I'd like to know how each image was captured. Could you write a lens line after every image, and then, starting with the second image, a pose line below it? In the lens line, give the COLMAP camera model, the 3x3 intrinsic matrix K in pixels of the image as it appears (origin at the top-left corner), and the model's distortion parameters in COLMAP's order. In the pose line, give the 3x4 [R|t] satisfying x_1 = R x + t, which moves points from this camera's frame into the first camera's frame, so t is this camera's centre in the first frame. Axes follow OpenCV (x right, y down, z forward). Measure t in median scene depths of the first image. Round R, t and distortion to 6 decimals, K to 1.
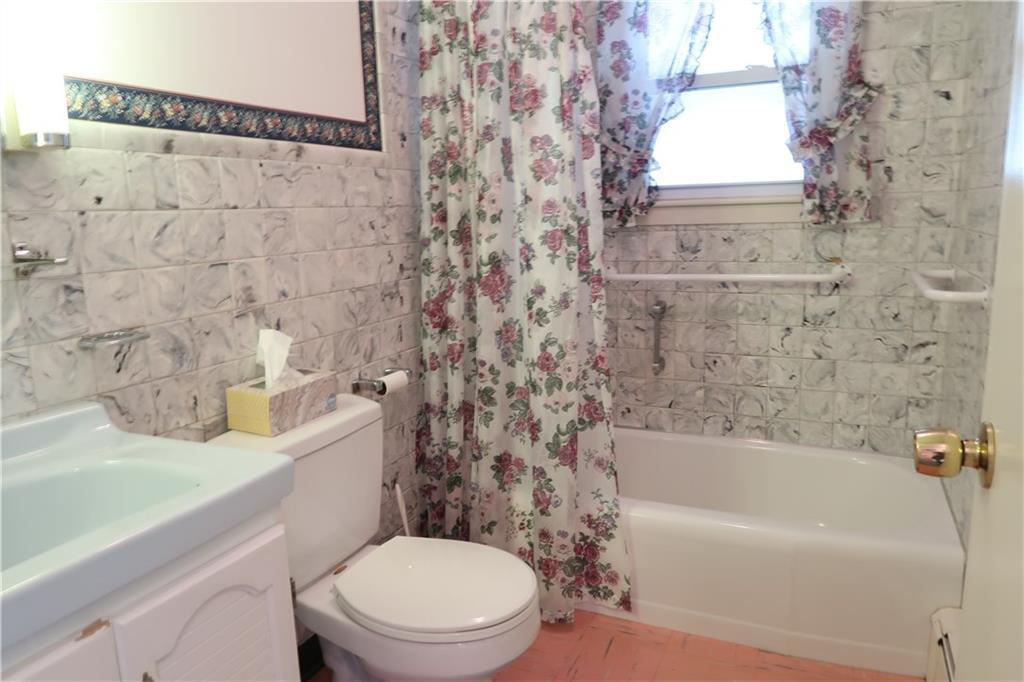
lens RADIAL K [[705.8, 0, 512.0], [0, 705.8, 341.0], [0, 0, 1]] dist [-0.027809, 0.007191]
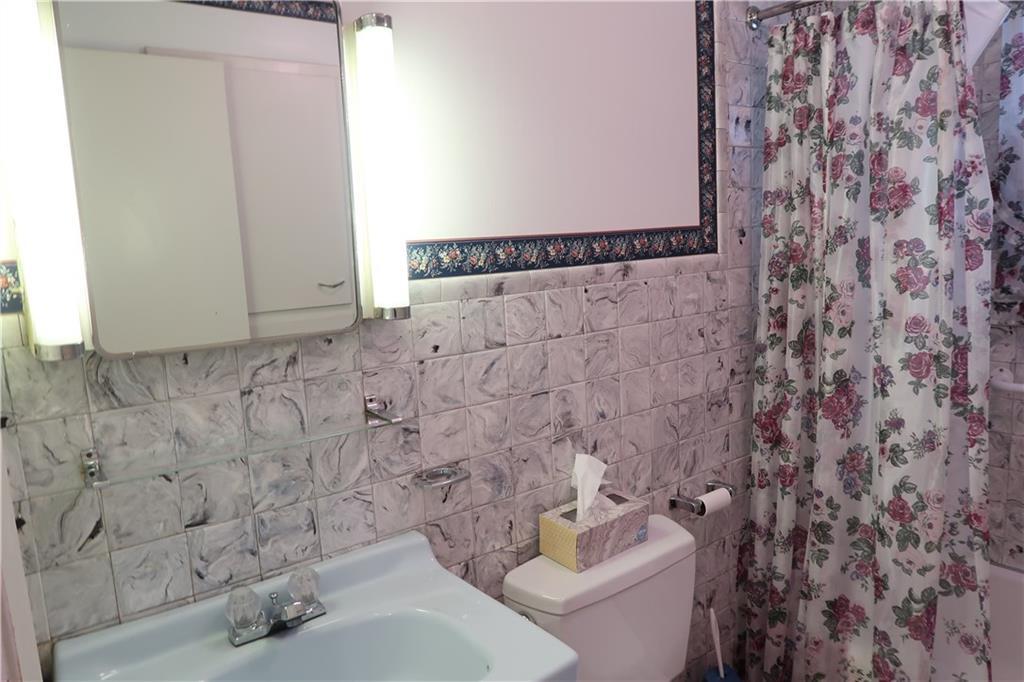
lens RADIAL K [[705.8, 0, 512.0], [0, 705.8, 341.0], [0, 0, 1]] dist [-0.027809, 0.007191]
pose [[0.882054, 0.053358, -0.468118, 0.020626], [-0.059140, 0.998247, 0.002350, -0.144432], [0.467423, 0.025612, 0.883663, 0.049888]]
